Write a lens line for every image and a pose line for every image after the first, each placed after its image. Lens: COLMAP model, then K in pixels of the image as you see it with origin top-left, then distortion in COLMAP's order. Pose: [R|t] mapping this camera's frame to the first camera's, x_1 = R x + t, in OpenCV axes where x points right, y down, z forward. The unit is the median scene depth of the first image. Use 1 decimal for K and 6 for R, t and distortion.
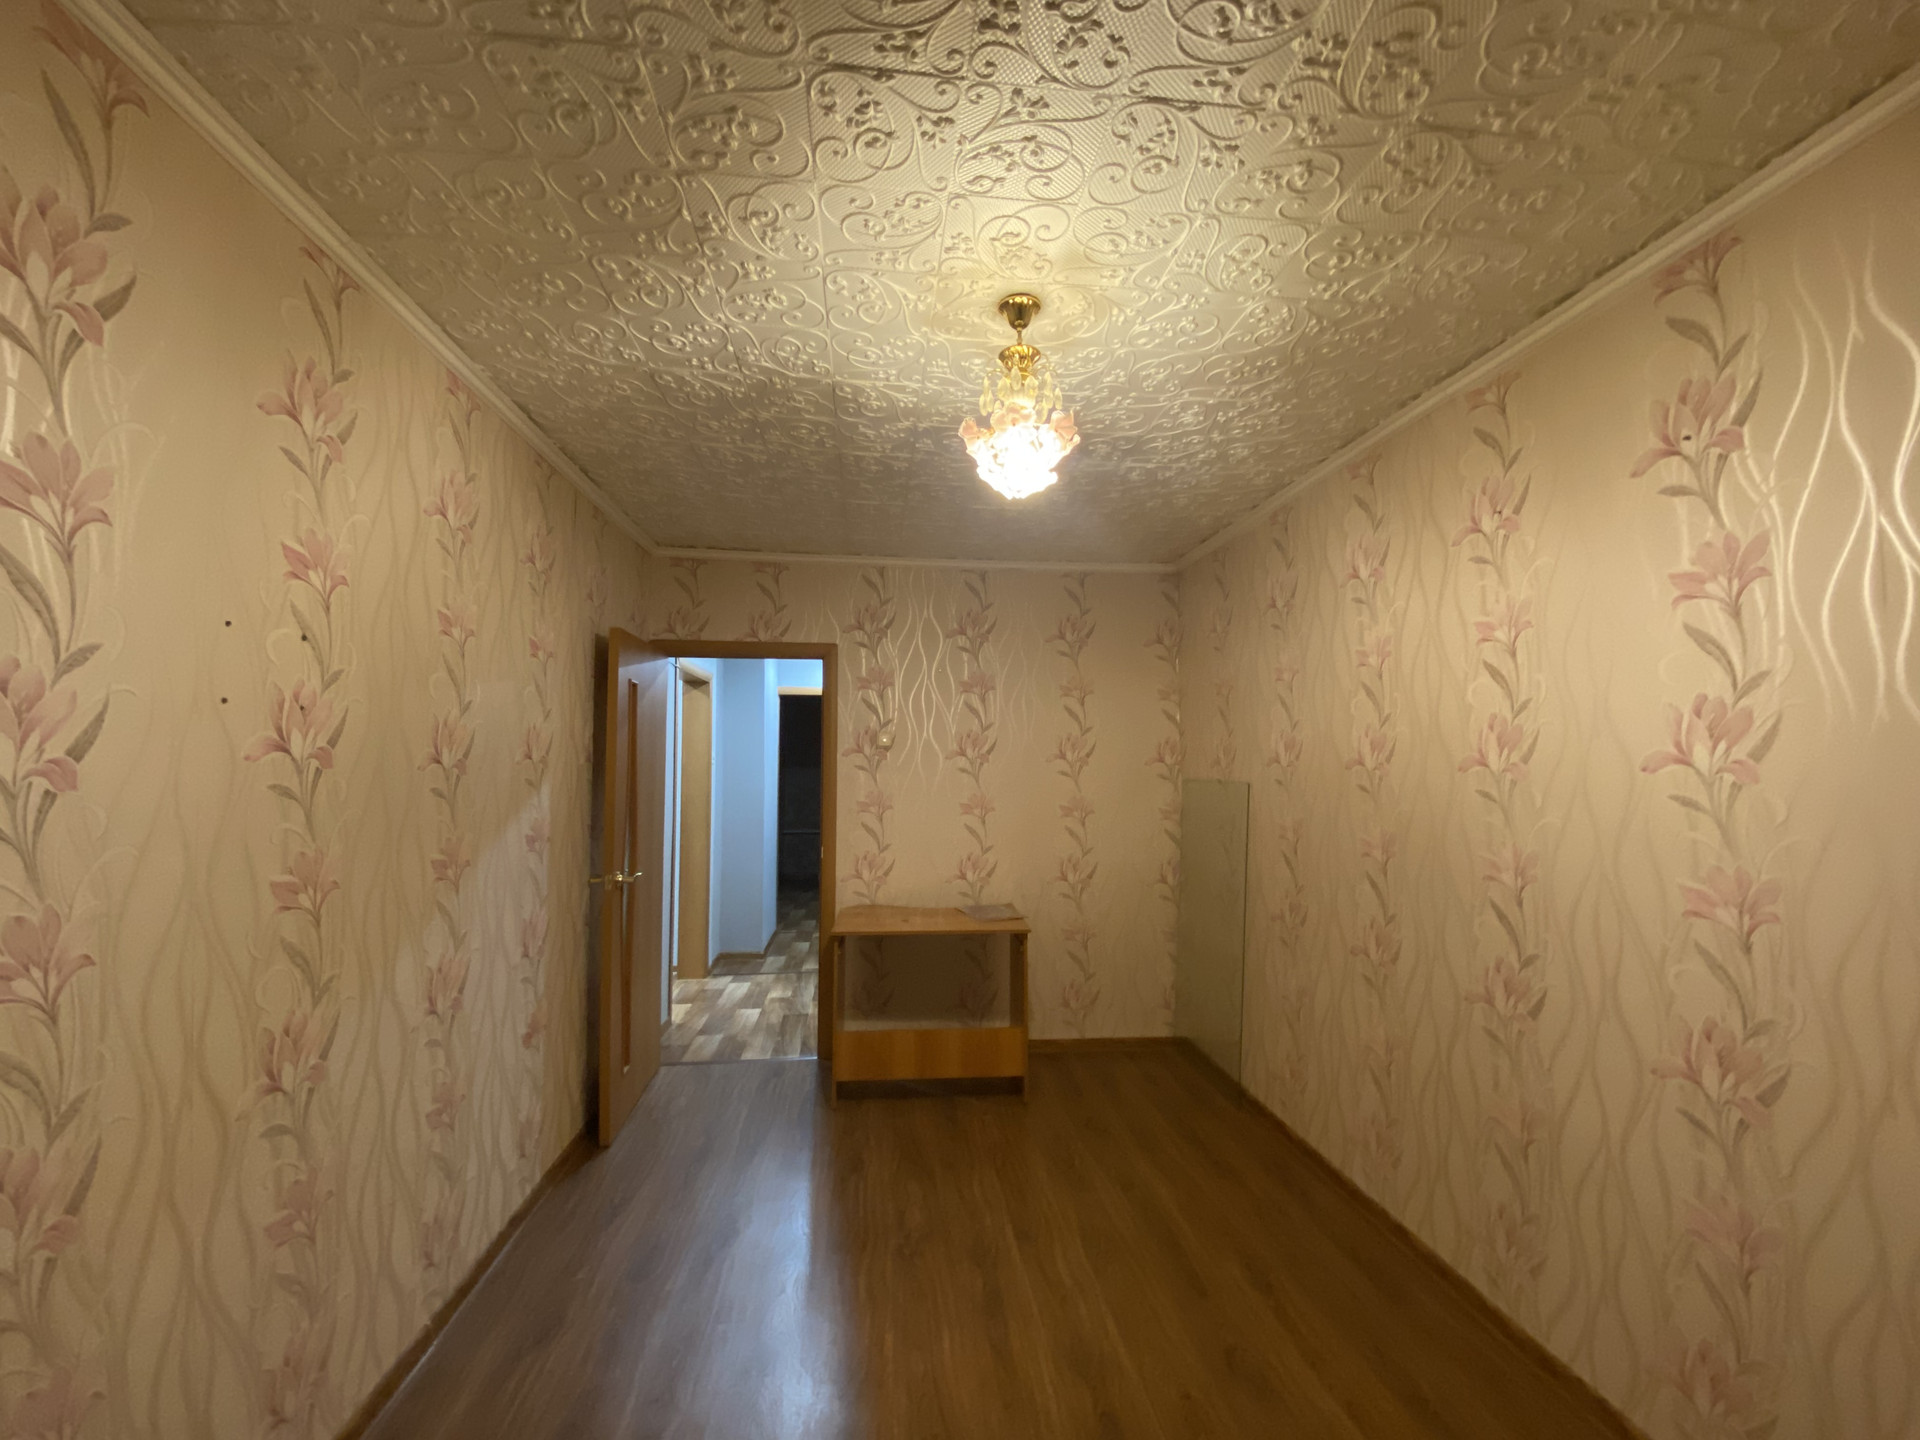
lens RADIAL K [[776.0, 0, 973.4], [0, 776.0, 712.4], [0, 0, 1]] dist [-0.014175, -0.002482]
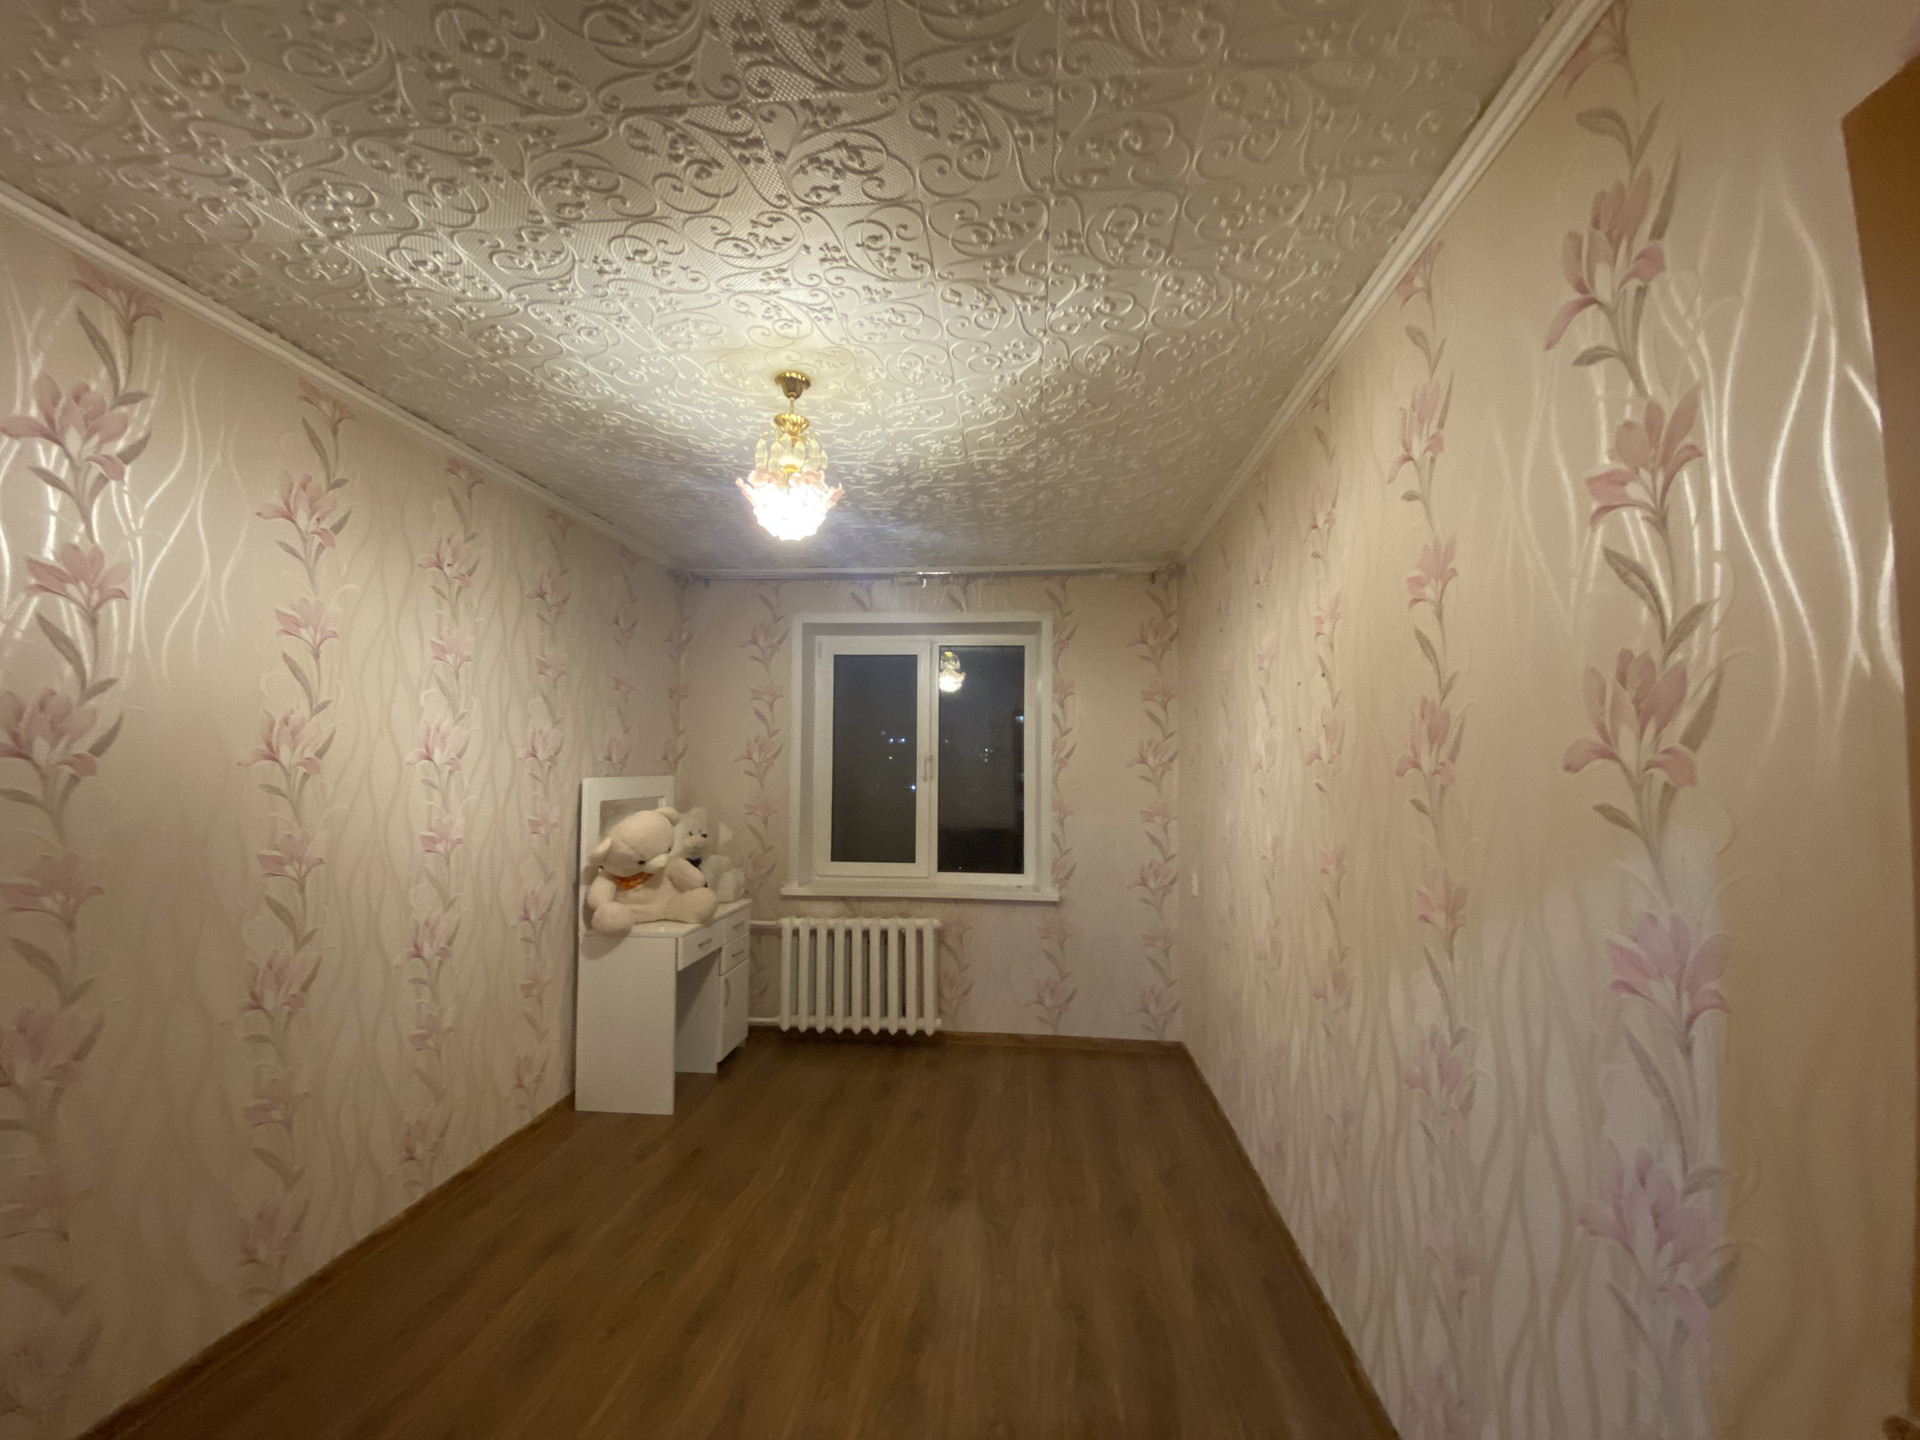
lens RADIAL K [[776.0, 0, 967.8], [0, 776.0, 726.4], [0, 0, 1]] dist [-0.014175, -0.002482]
pose [[0.927221, -0.027599, -0.373497, 0.699023], [0.015744, 0.999272, -0.034753, 0.057536], [0.374184, 0.026343, 0.926980, 0.184530]]
